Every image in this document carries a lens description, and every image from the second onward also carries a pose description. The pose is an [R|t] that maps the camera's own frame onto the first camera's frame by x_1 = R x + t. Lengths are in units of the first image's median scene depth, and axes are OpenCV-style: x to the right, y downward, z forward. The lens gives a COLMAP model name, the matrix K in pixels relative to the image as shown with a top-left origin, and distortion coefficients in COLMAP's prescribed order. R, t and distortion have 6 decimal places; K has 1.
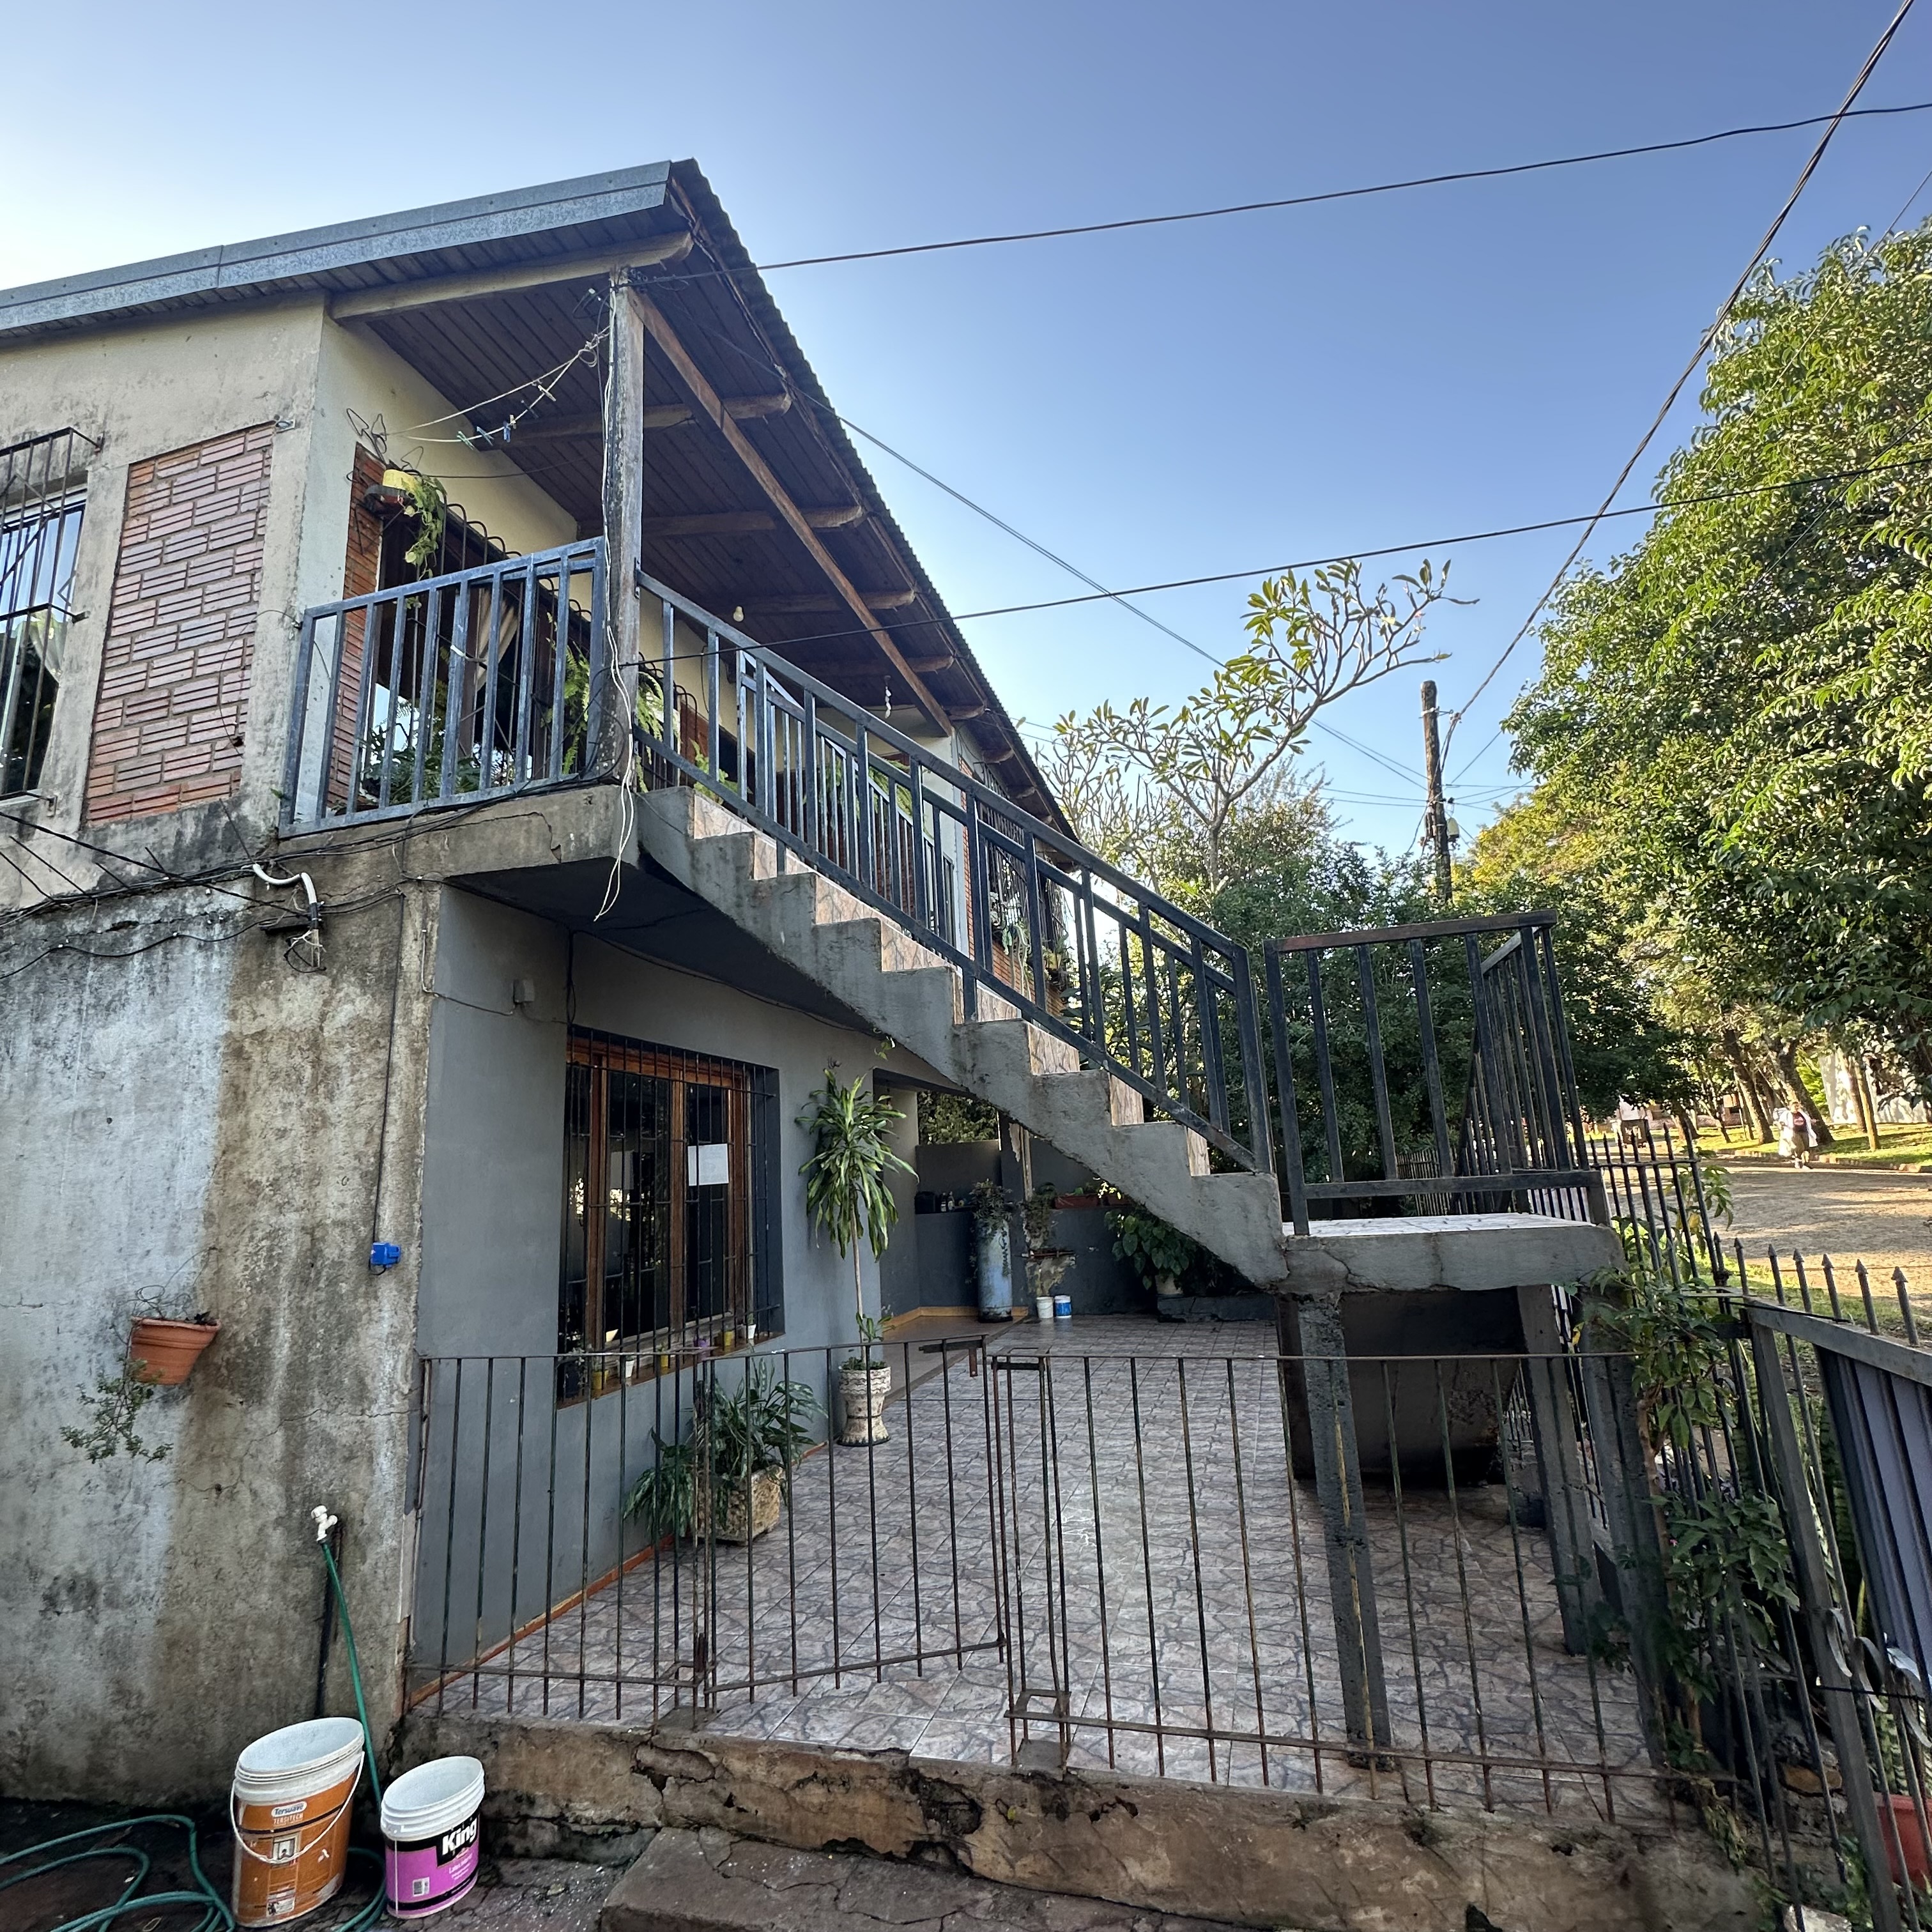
lens RADIAL K [[1027.9, 0, 962.6], [0, 1027.9, 965.1], [0, 0, 1]] dist [-0.004408, -0.000206]
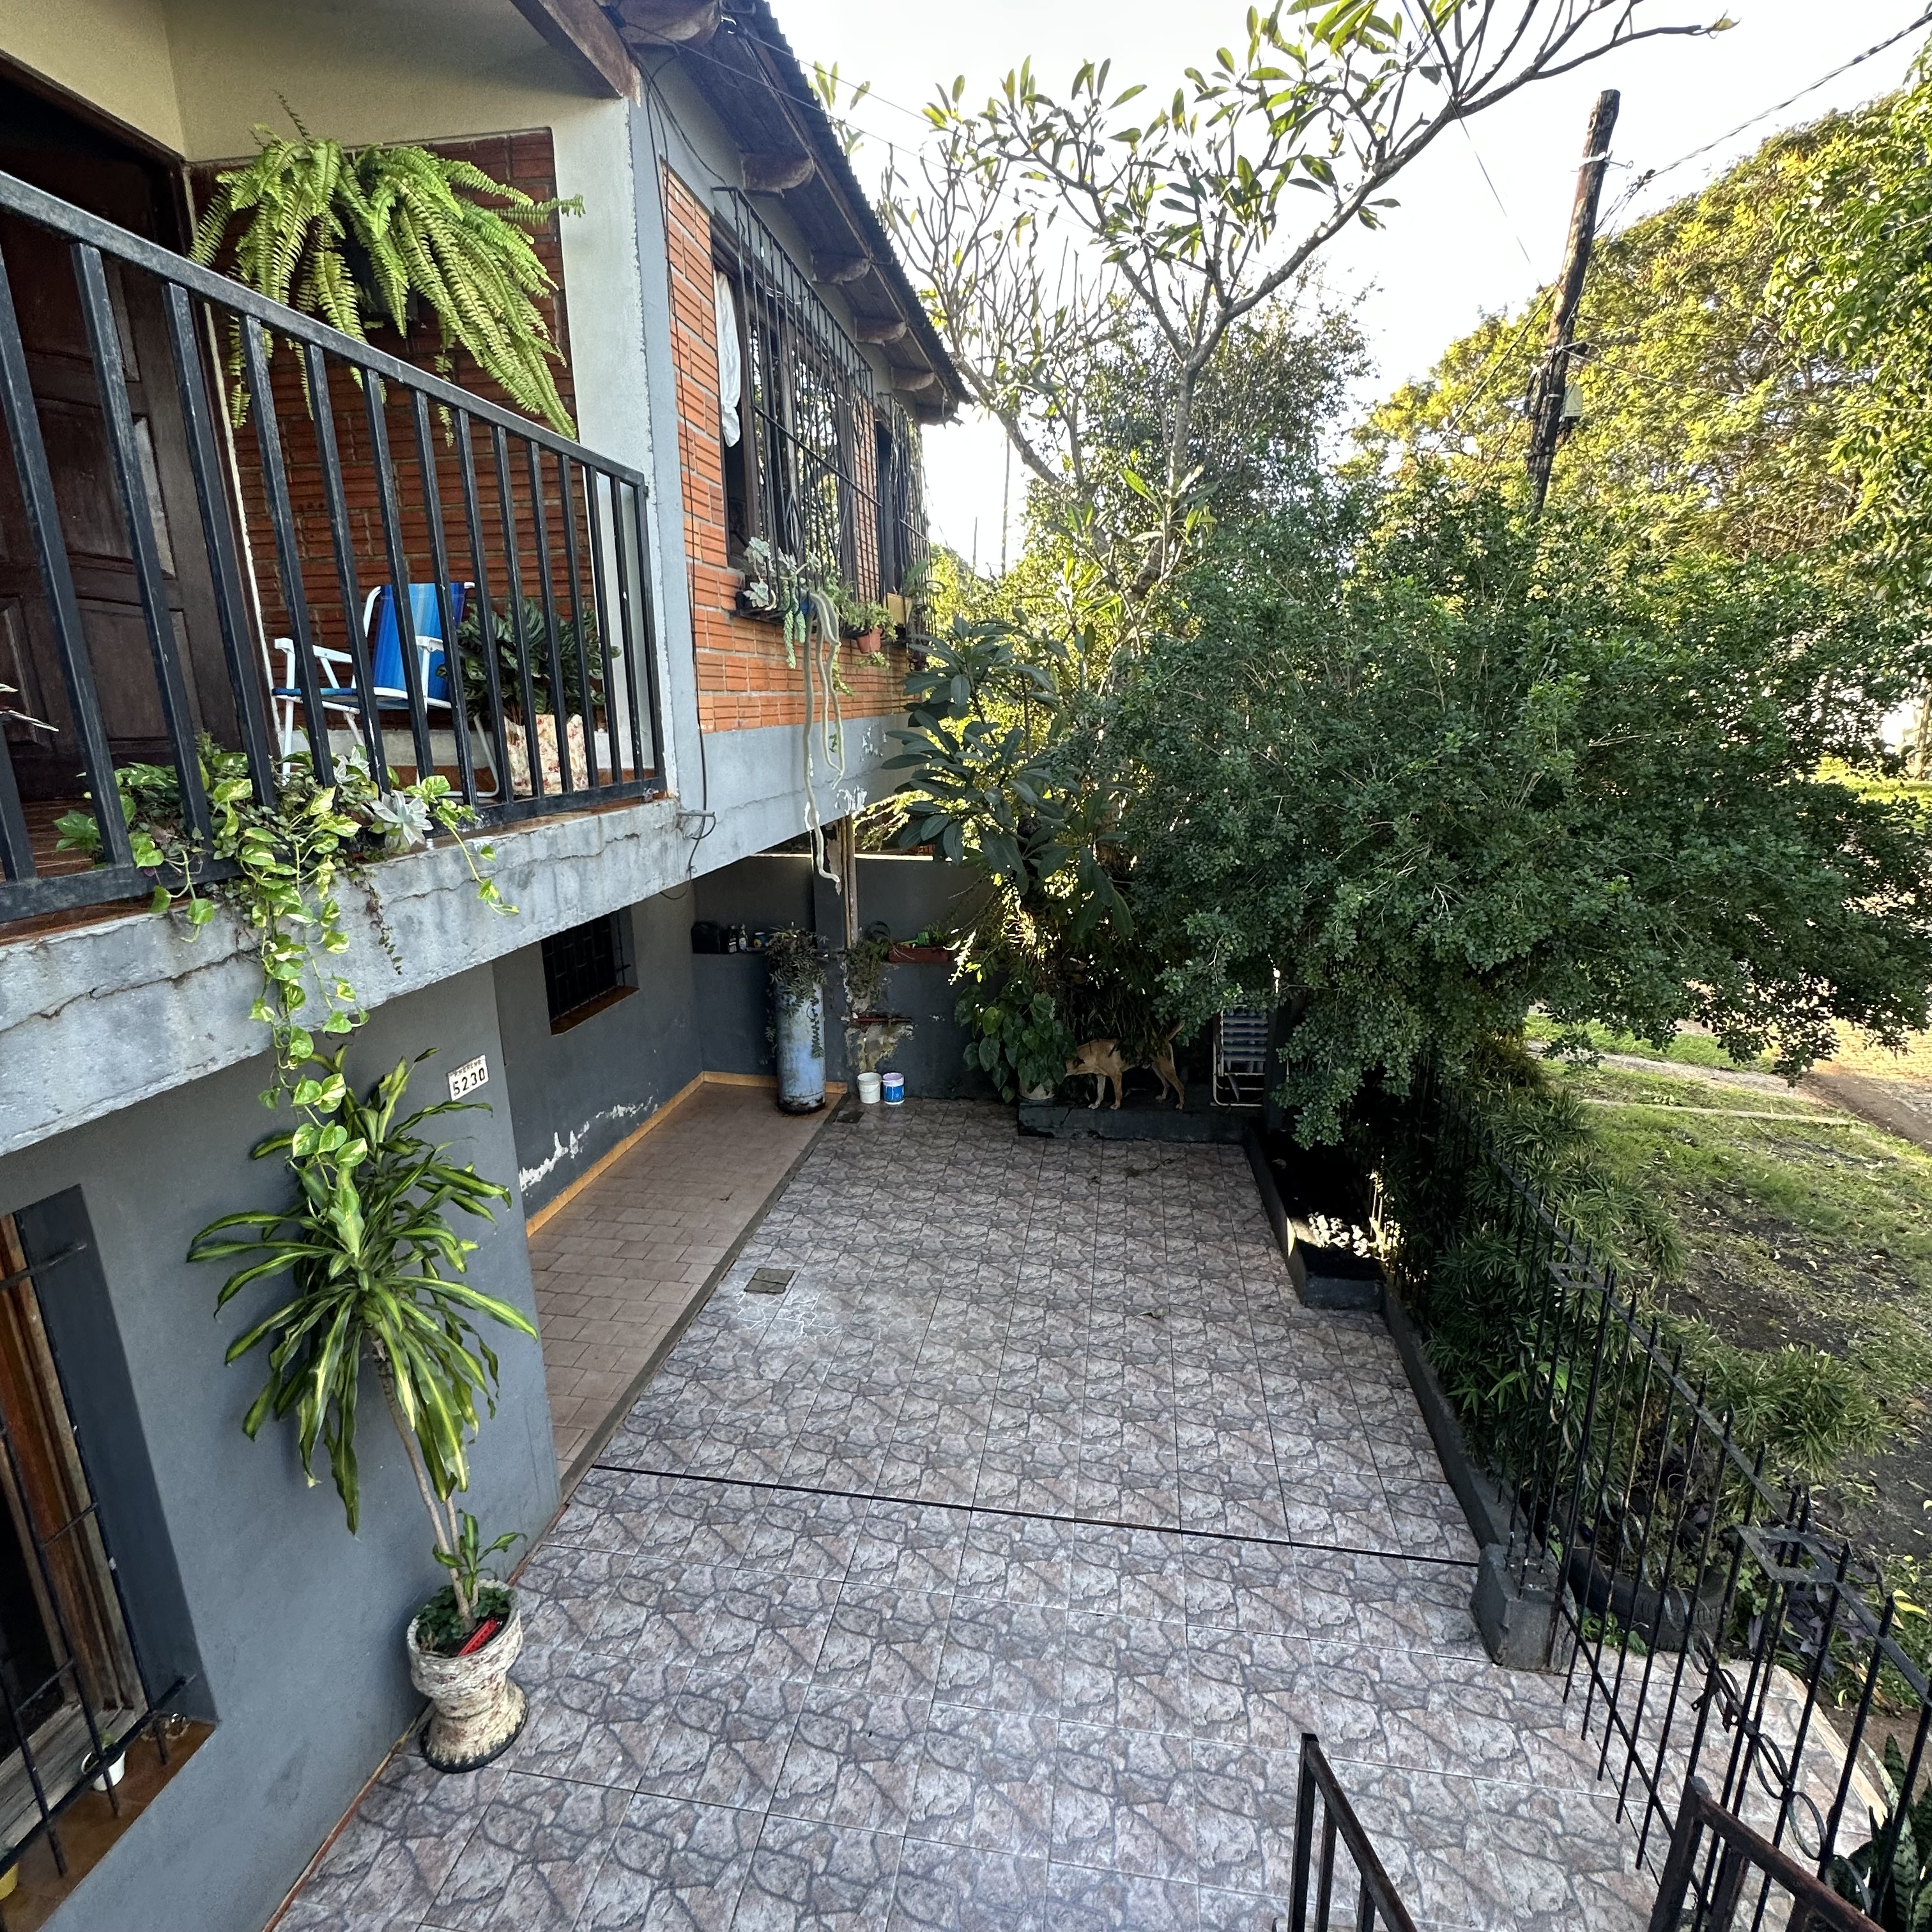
lens RADIAL K [[1027.9, 0, 962.6], [0, 1027.9, 965.1], [0, 0, 1]] dist [-0.004408, -0.000206]
pose [[0.990301, 0.006884, 0.138765, 0.042032], [-0.068277, 0.893960, 0.442916, -0.080453], [-0.121001, -0.448095, 0.885759, 0.362904]]
